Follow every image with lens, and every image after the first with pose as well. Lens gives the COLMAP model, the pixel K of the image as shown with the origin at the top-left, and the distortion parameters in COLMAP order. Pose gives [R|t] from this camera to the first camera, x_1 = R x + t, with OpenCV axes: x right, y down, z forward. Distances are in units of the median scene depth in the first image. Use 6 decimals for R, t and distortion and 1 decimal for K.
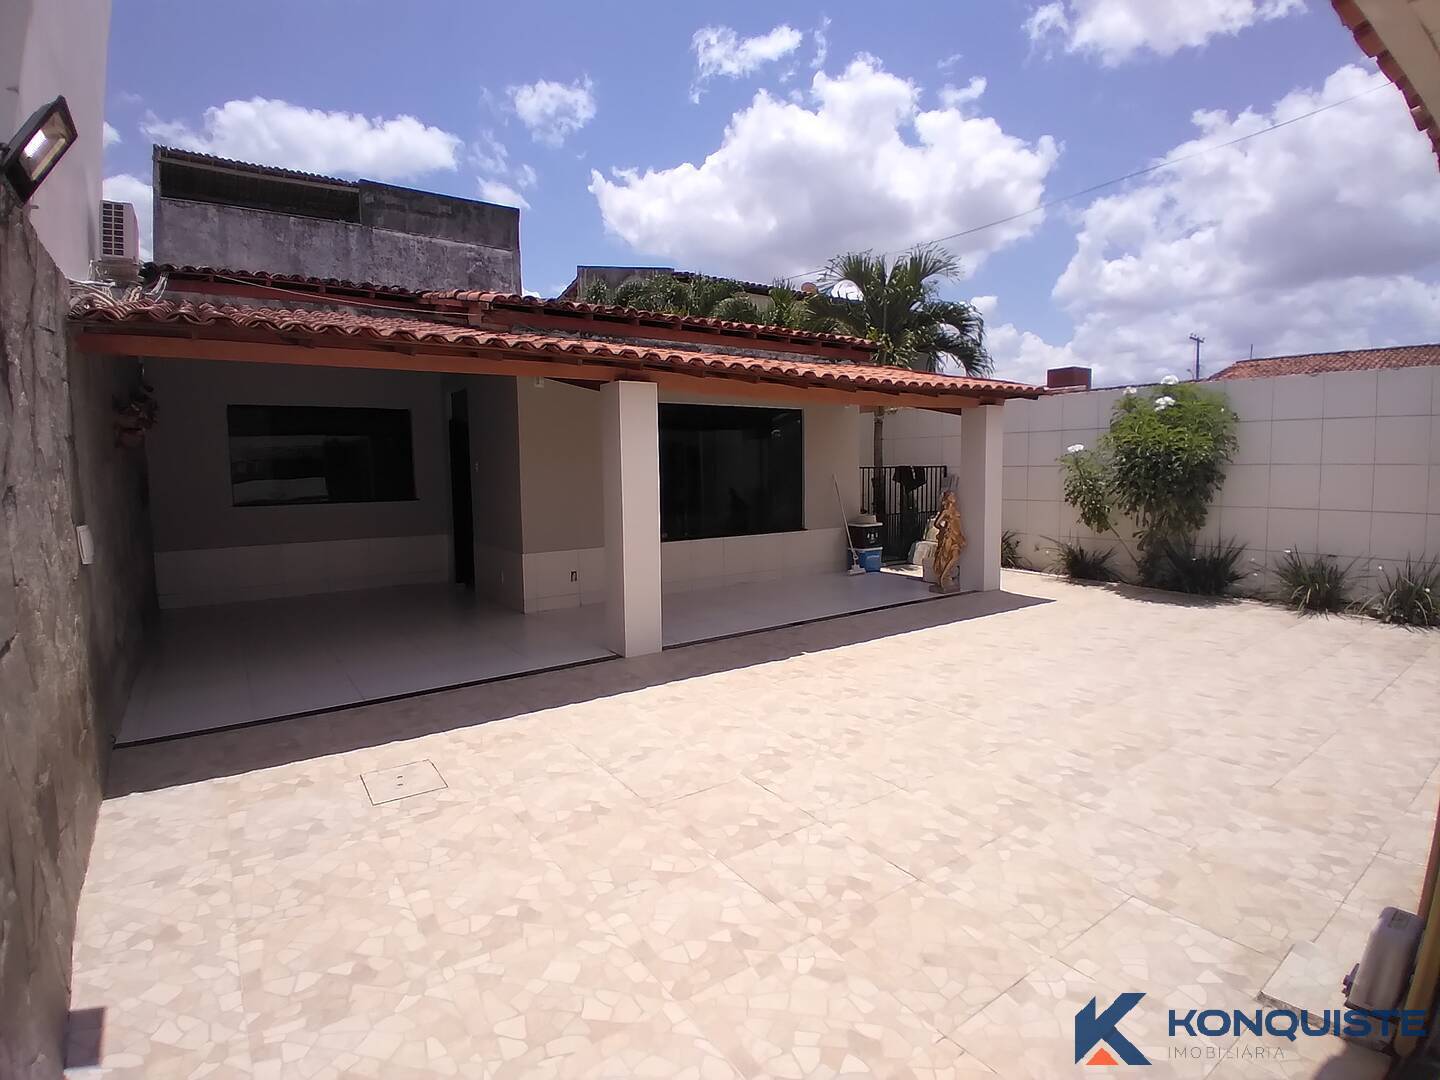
lens RADIAL K [[715.8, 0, 737.6], [0, 715.8, 515.7], [0, 0, 1]] dist [-0.013826, -0.025589]
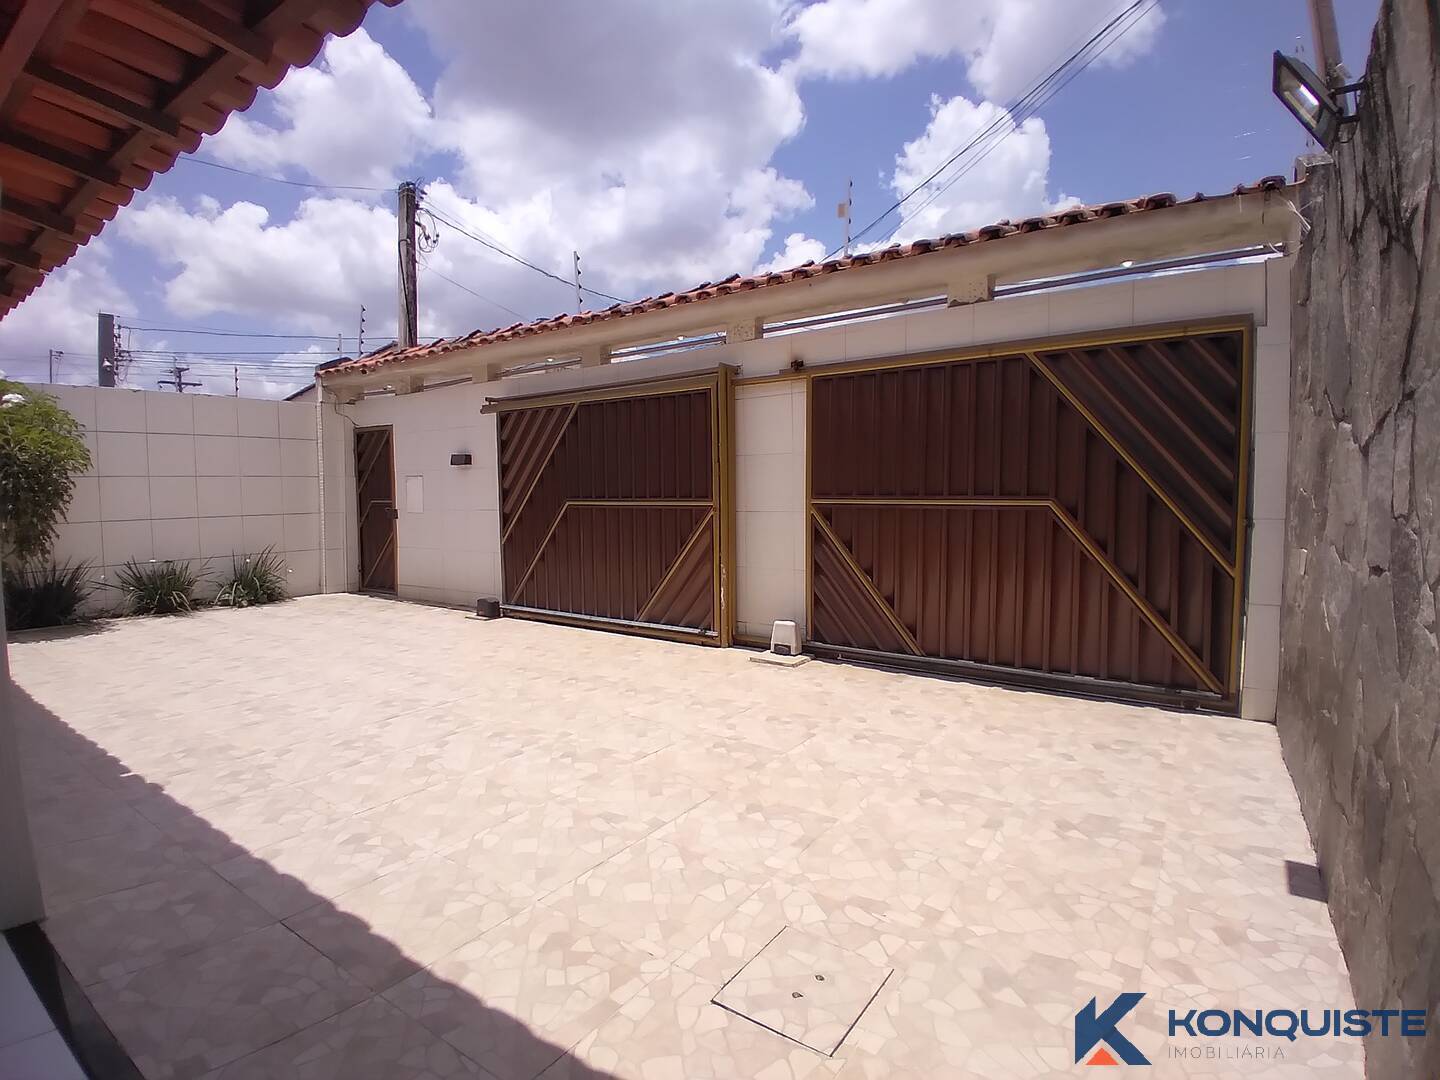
lens RADIAL K [[715.8, 0, 697.9], [0, 715.8, 523.8], [0, 0, 1]] dist [-0.013826, -0.025589]
pose [[-0.303667, -0.036753, 0.952069, -0.751565], [0.084042, 0.994327, 0.065190, -0.005234], [-0.949064, 0.099810, -0.298856, 0.963539]]
